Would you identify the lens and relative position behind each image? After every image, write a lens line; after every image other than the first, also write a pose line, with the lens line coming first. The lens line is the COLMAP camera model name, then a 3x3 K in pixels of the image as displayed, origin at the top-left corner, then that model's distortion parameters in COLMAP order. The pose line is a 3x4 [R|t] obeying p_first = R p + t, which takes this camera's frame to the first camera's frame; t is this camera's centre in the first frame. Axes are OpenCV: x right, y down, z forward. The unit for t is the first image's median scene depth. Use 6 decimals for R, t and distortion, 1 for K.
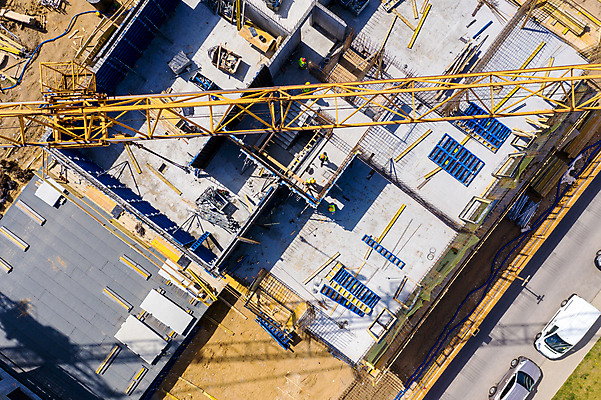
lens RADIAL K [[488.3, 0, 303.0], [0, 488.3, 198.8], [0, 0, 1]] dist [0.028881, 0.007524]
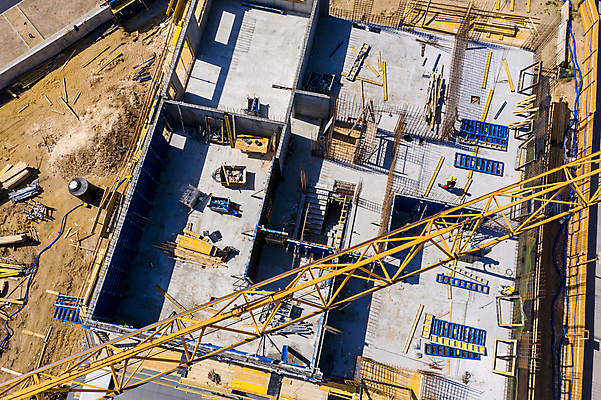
lens RADIAL K [[488.3, 0, 303.0], [0, 488.3, 198.8], [0, 0, 1]] dist [0.028881, 0.007524]
pose [[0.906524, -0.398711, 0.138719, -0.181233], [0.422105, 0.861081, -0.283490, 0.105521], [-0.006418, 0.315545, 0.948889, 0.049474]]
